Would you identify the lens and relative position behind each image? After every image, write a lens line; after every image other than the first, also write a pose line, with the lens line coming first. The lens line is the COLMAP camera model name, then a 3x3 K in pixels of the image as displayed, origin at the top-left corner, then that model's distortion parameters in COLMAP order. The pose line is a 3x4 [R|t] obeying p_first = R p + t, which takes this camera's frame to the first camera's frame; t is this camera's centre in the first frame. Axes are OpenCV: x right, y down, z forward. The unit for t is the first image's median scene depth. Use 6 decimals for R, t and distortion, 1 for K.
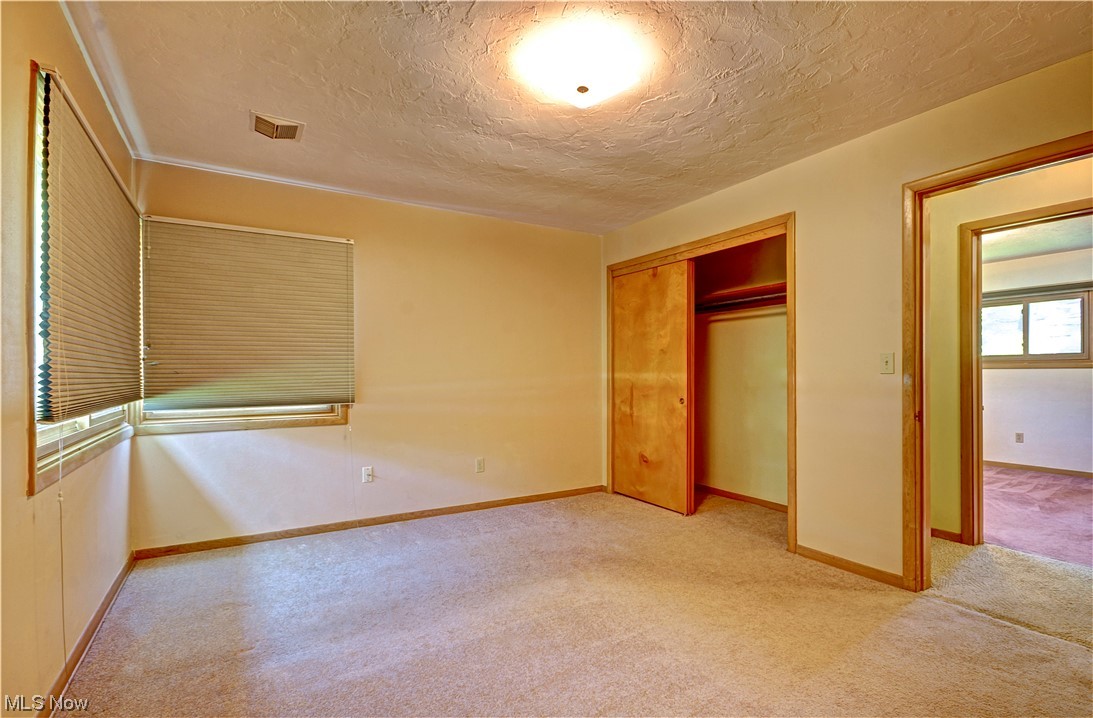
lens RADIAL K [[510.9, 0, 549.2], [0, 510.9, 373.7], [0, 0, 1]] dist [0.011273, -0.013063]
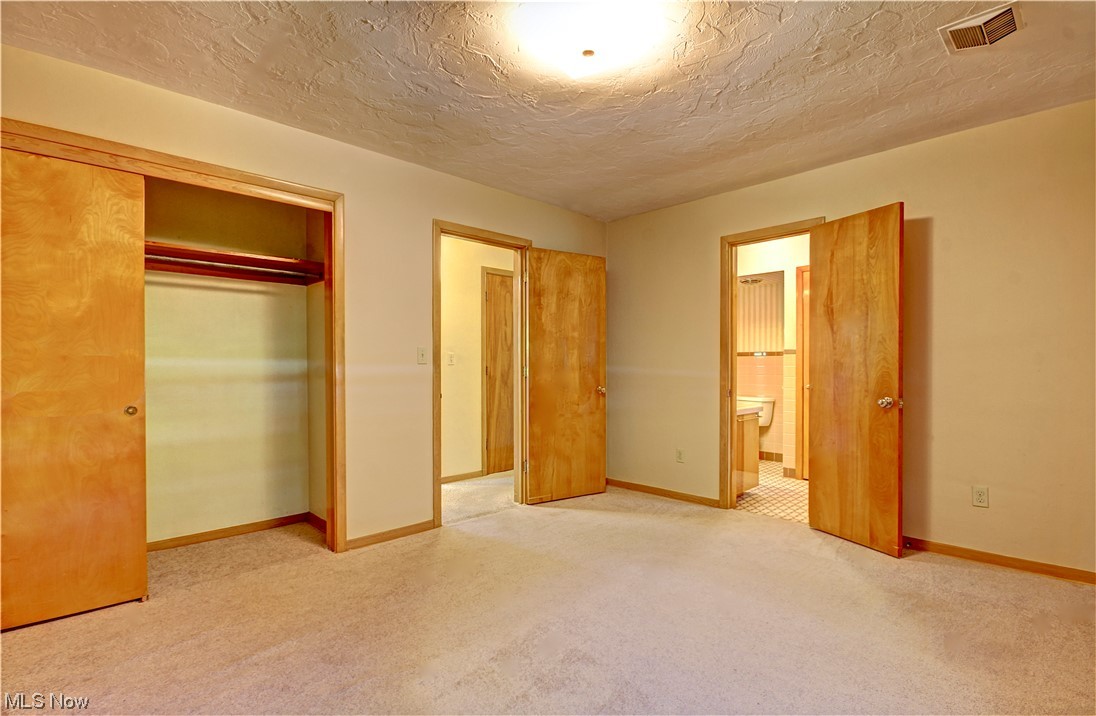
lens RADIAL K [[518.4, 0, 559.3], [0, 518.4, 368.4], [0, 0, 1]] dist [0.001085, 0.000006]
pose [[-0.235893, -0.007241, 0.971752, -0.549280], [0.005072, 0.999949, 0.008682, 0.002551], [-0.971766, 0.006977, -0.235844, 0.827440]]
